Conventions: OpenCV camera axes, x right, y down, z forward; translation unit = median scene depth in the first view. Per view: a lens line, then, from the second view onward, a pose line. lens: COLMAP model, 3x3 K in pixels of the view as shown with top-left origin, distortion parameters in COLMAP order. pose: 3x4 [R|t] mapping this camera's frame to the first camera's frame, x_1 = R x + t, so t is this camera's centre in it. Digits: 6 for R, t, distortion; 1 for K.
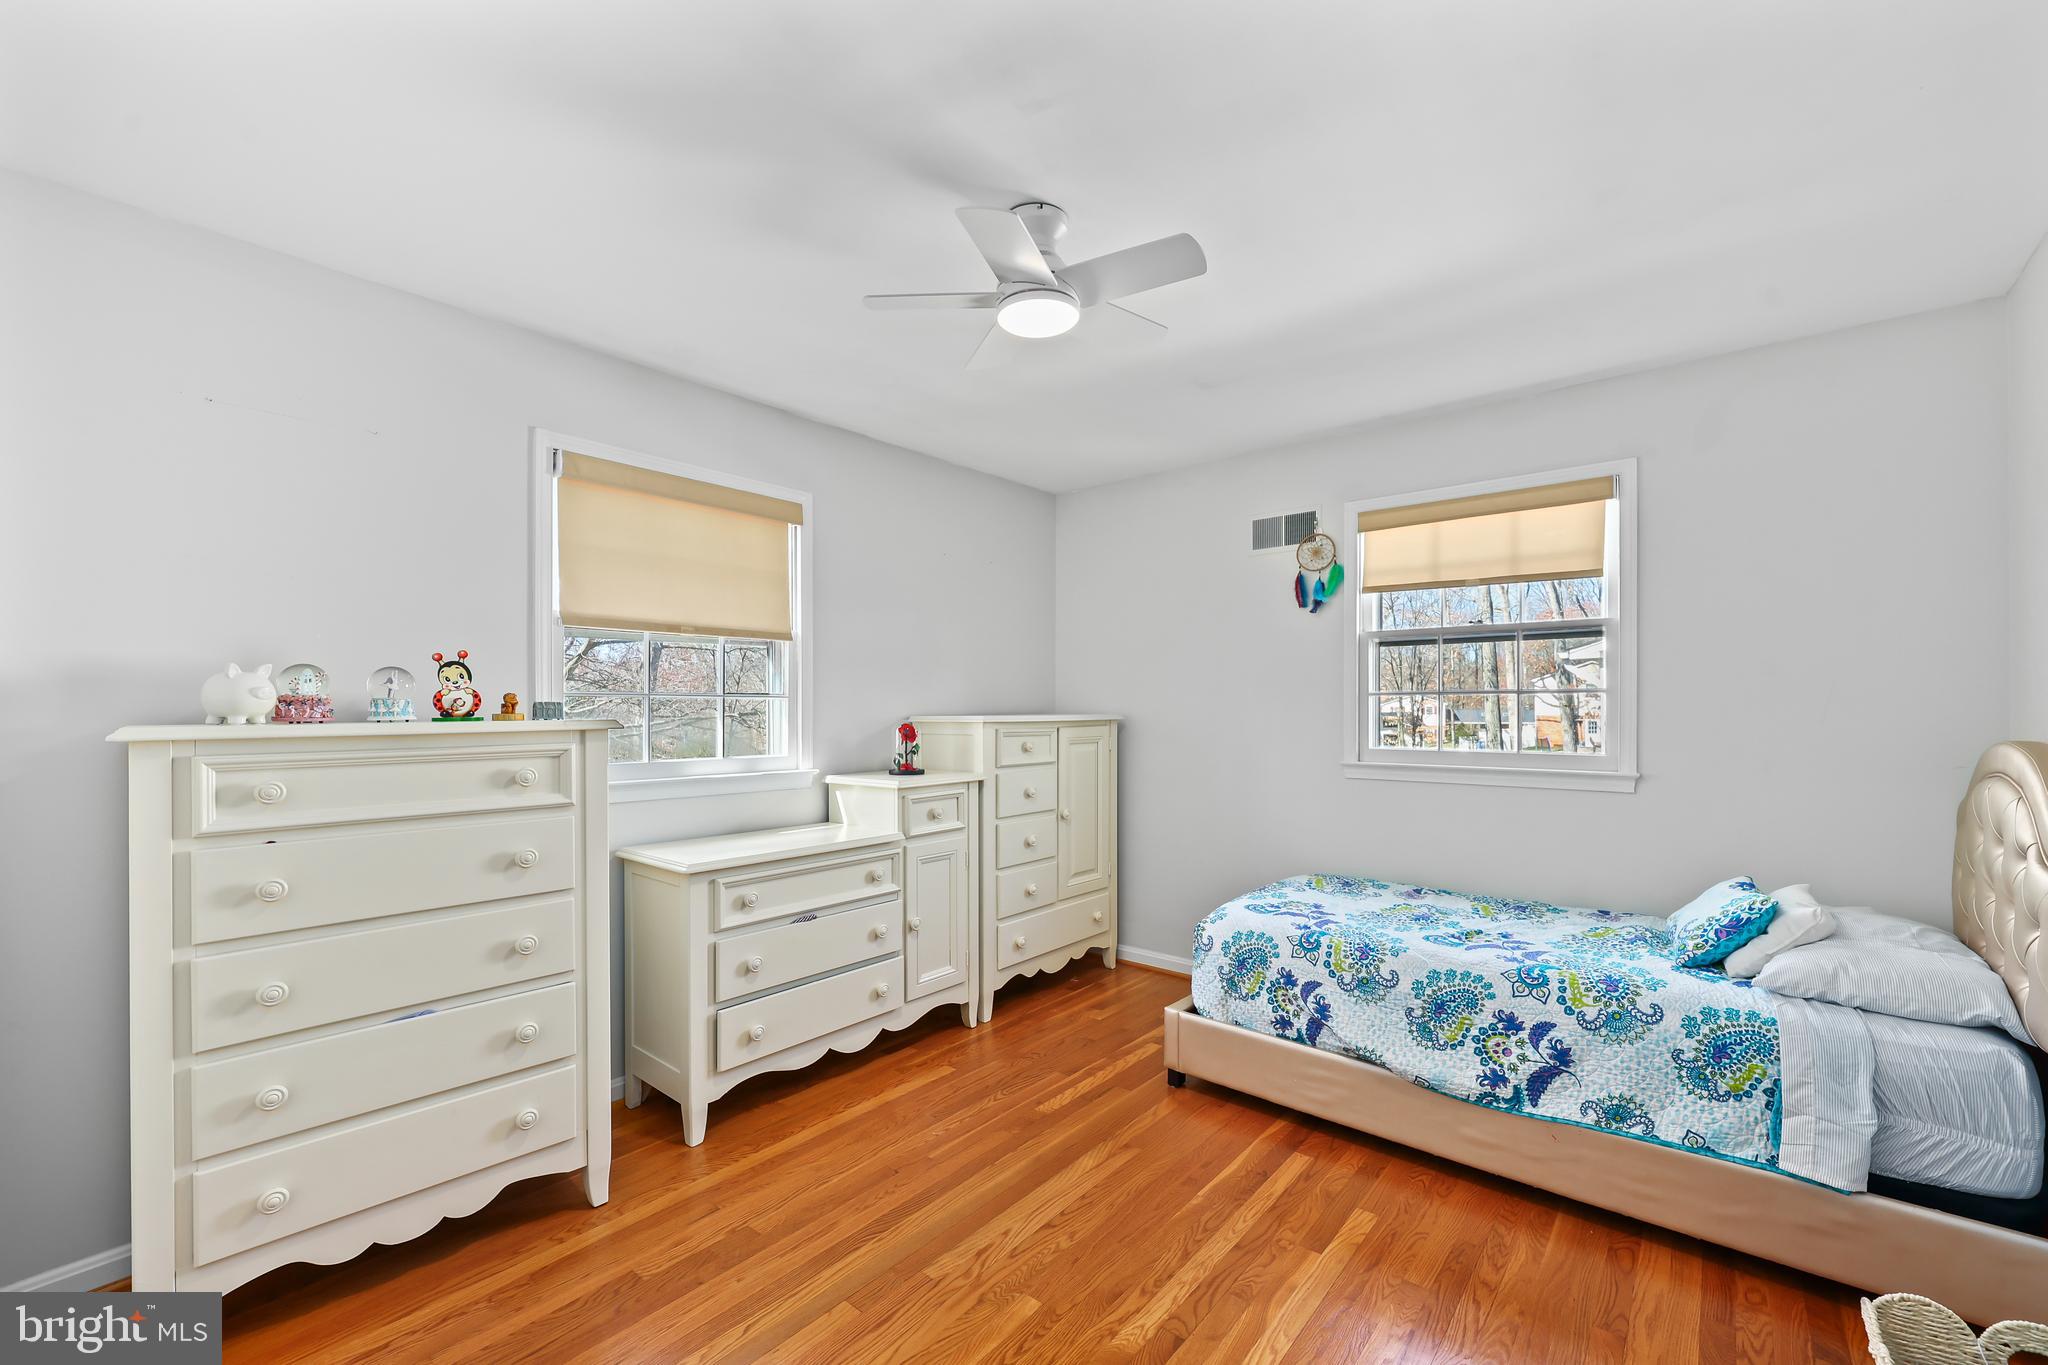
lens RADIAL K [[844.6, 0, 1035.2], [0, 844.6, 697.1], [0, 0, 1]] dist [0.000994, 0.000068]
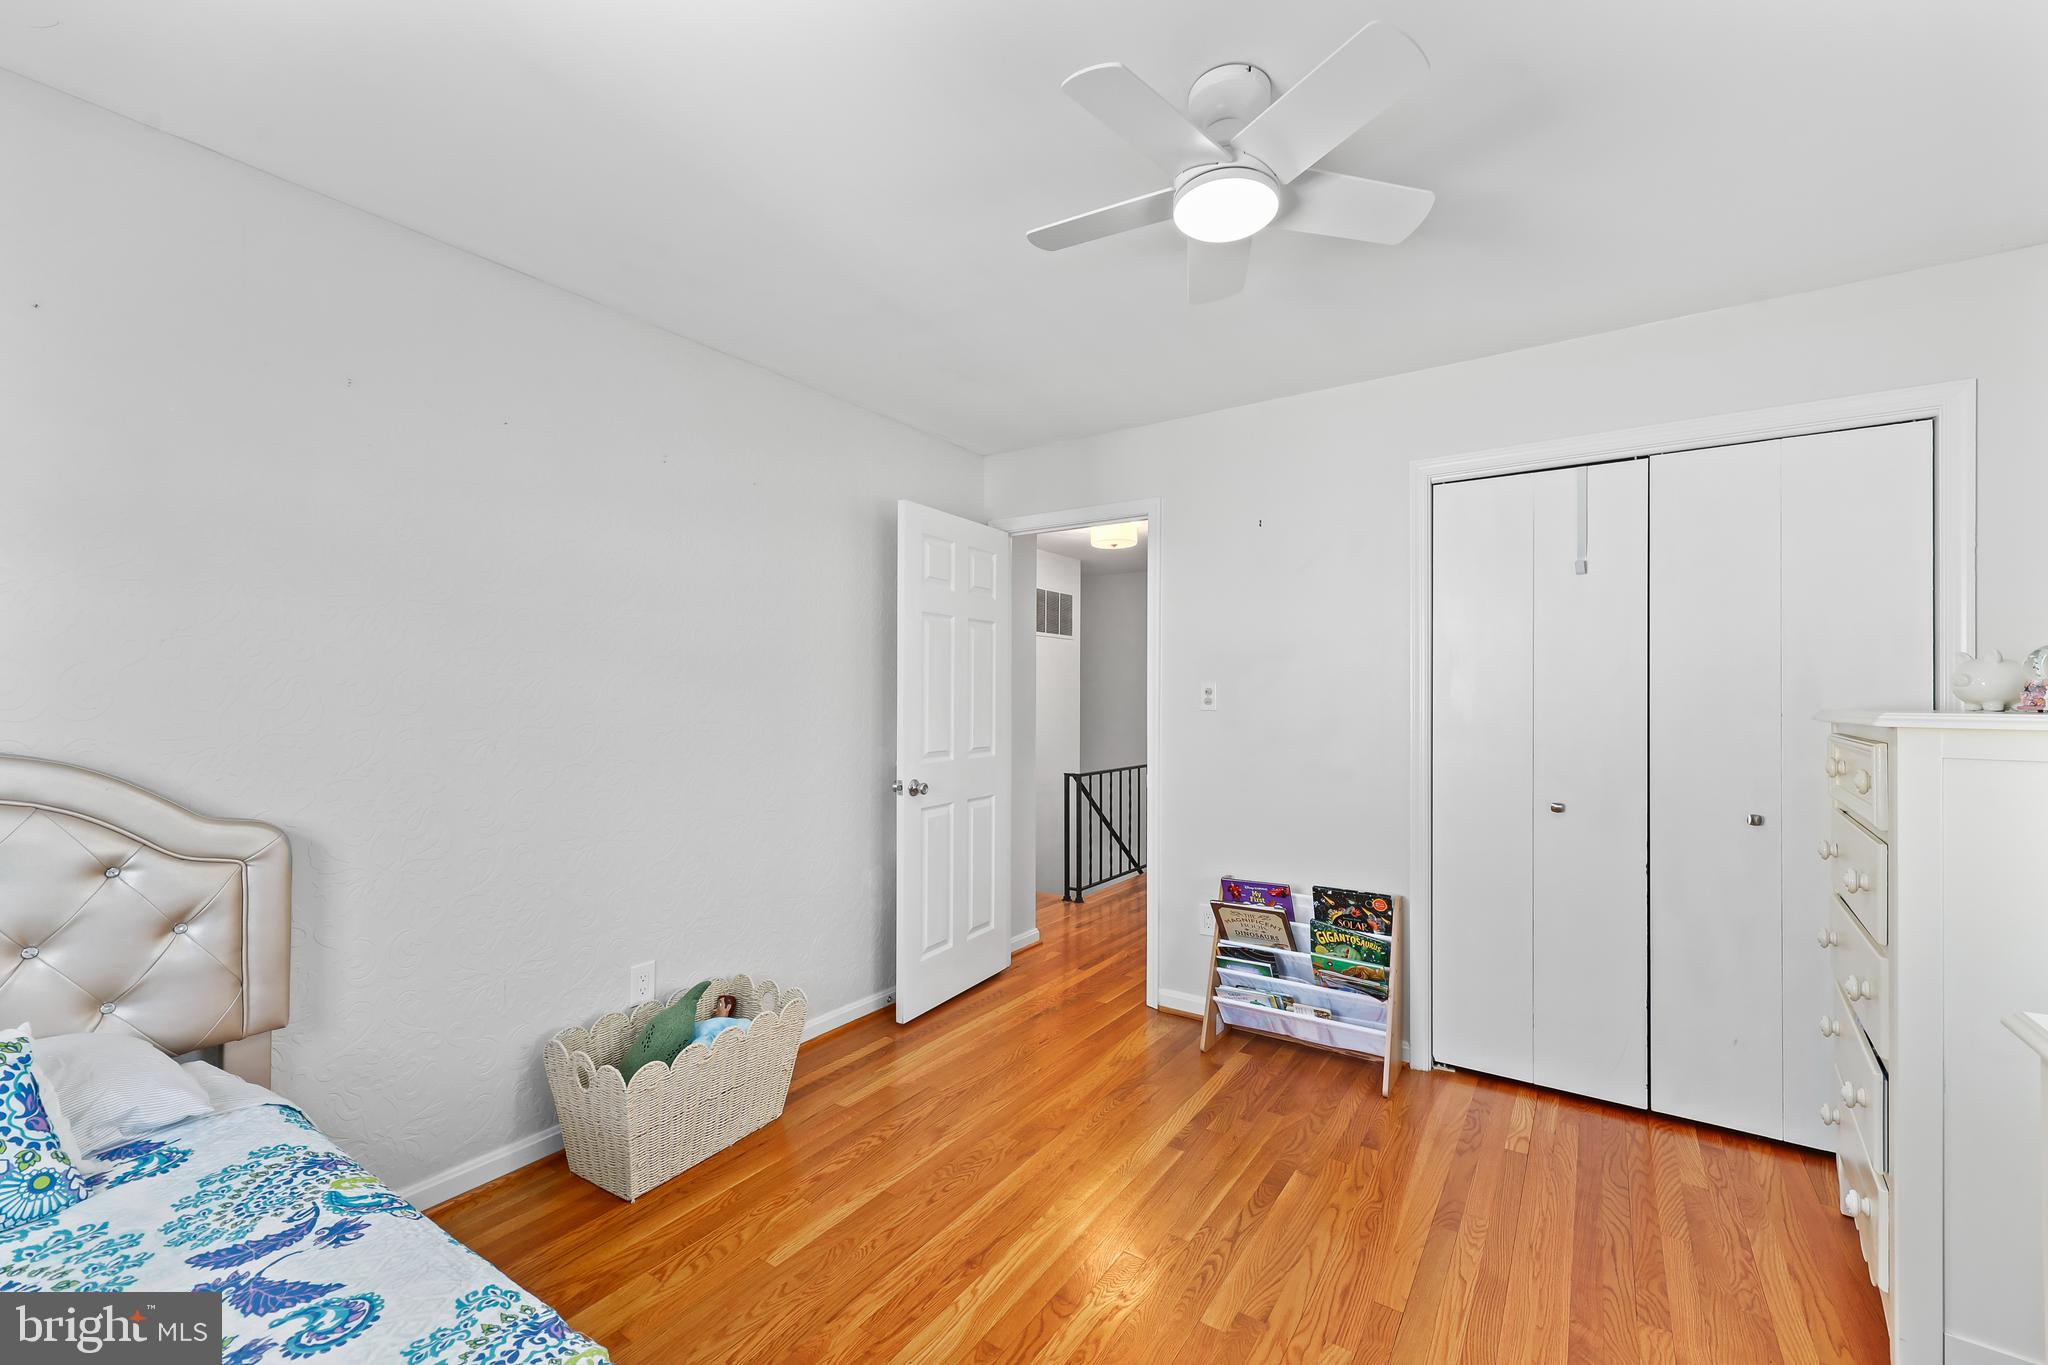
lens RADIAL K [[844.6, 0, 1035.2], [0, 844.6, 697.1], [0, 0, 1]] dist [0.000994, 0.000068]
pose [[-0.995352, 0.002713, -0.096270, 0.287687], [0.003809, 0.999930, -0.011203, 0.021876], [0.096233, -0.011518, -0.995292, 1.963757]]
